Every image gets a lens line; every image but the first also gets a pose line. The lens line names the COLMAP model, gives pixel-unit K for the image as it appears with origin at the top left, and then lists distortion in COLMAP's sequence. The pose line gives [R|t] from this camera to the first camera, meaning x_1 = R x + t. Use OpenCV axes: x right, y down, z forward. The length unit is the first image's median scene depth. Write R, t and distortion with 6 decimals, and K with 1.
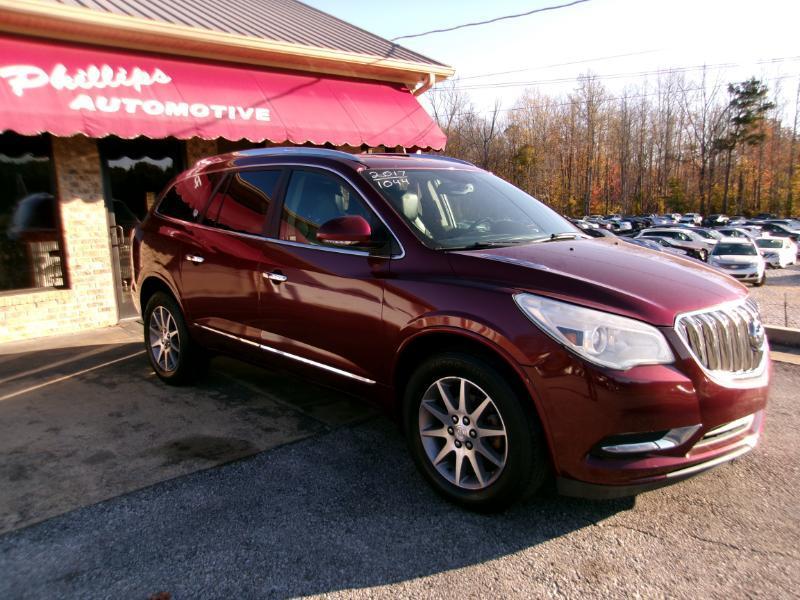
lens RADIAL K [[642.1, 0, 400.0], [0, 642.1, 300.0], [0, 0, 1]] dist [-0.004441, 0.049405]
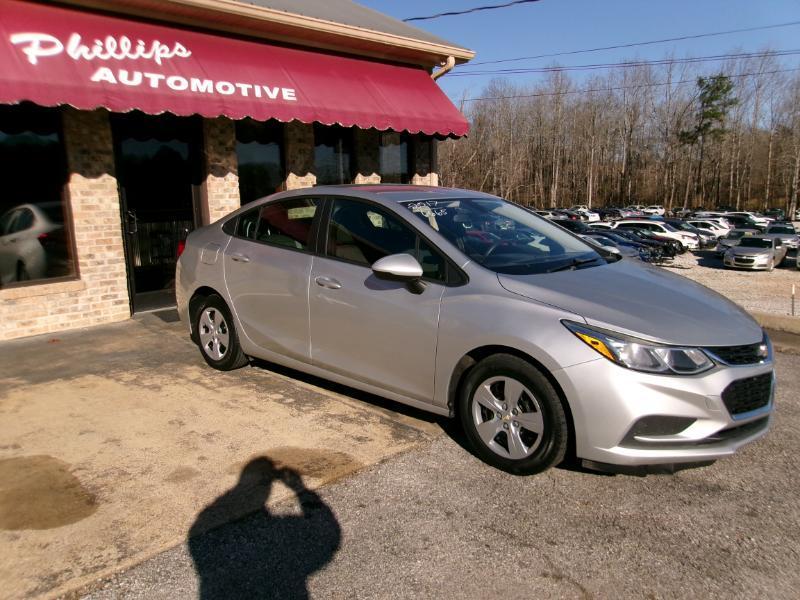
lens RADIAL K [[642.1, 0, 400.0], [0, 642.1, 300.0], [0, 0, 1]] dist [-0.004441, 0.049405]
pose [[0.998222, 0.000312, 0.059605, -0.175280], [-0.001240, 0.999879, 0.015532, -0.005398], [-0.059593, -0.015578, 0.998101, 0.090395]]
